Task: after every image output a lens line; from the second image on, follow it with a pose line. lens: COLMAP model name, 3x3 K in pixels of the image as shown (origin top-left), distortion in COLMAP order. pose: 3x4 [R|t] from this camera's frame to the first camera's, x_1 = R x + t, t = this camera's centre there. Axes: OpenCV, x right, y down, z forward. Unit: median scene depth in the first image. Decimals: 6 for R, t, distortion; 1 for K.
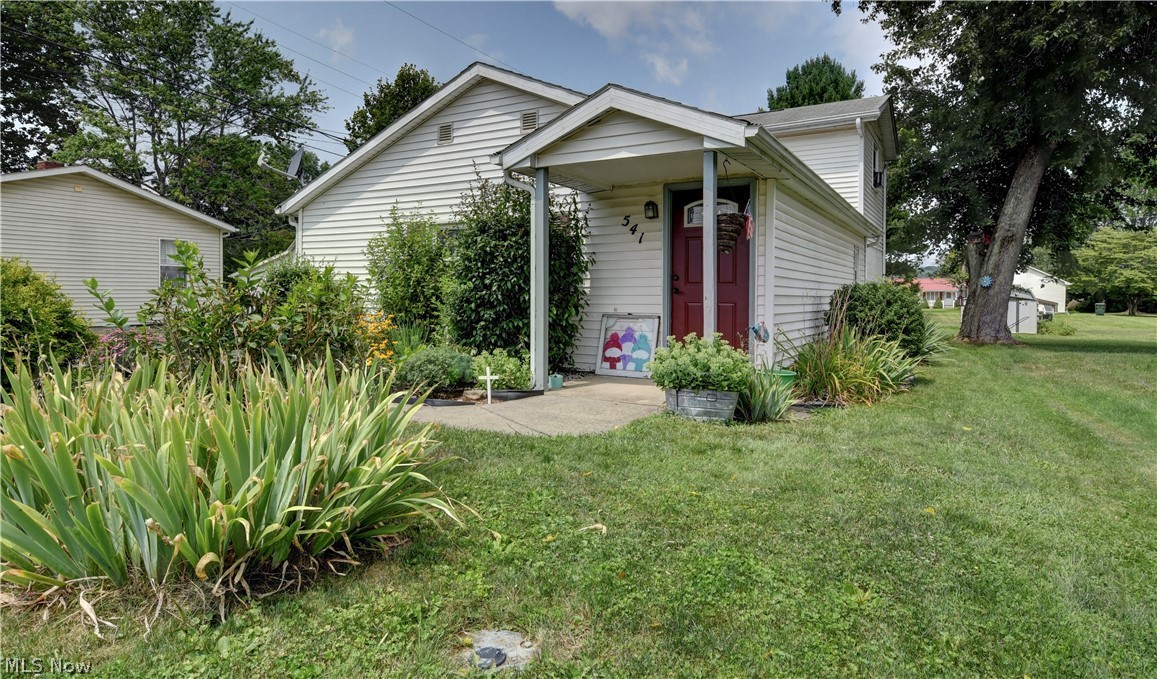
lens RADIAL K [[679.8, 0, 584.6], [0, 679.8, 314.7], [0, 0, 1]] dist [-0.001125, 0.000034]
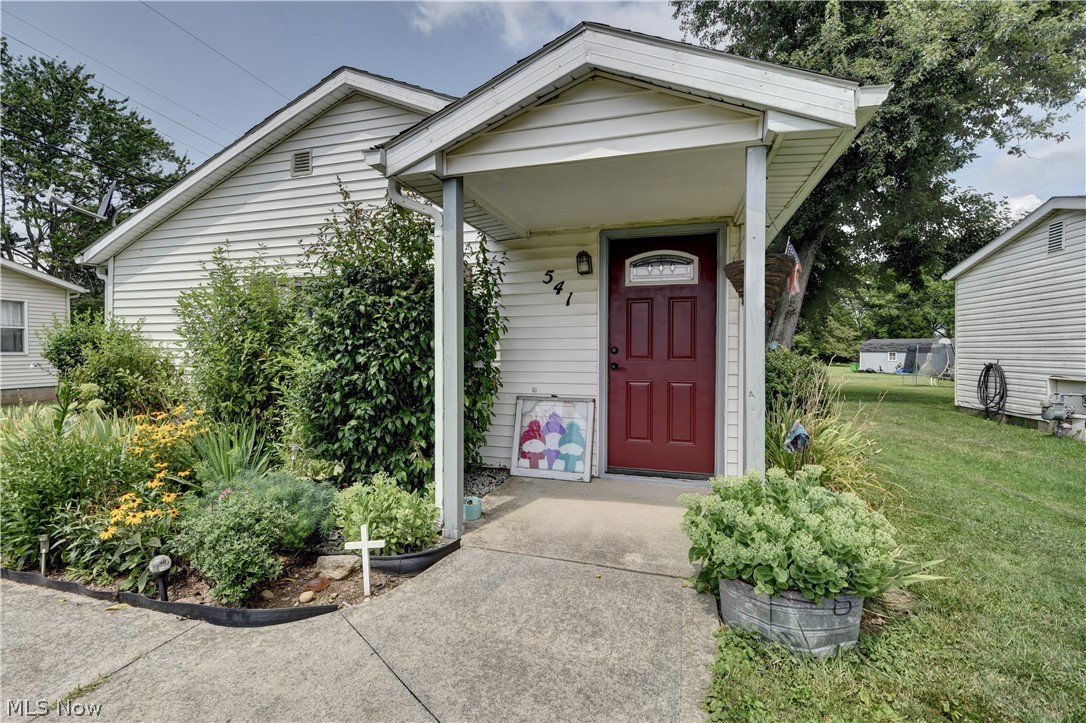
lens RADIAL K [[474.1, 0, 543.0], [0, 474.1, 361.5], [0, 0, 1]] dist [0.023614, -0.029225]
pose [[0.974371, -0.006558, 0.224852, -0.070451], [0.007588, 0.999964, -0.003714, -0.039729], [-0.224820, 0.005325, 0.974386, 0.481743]]
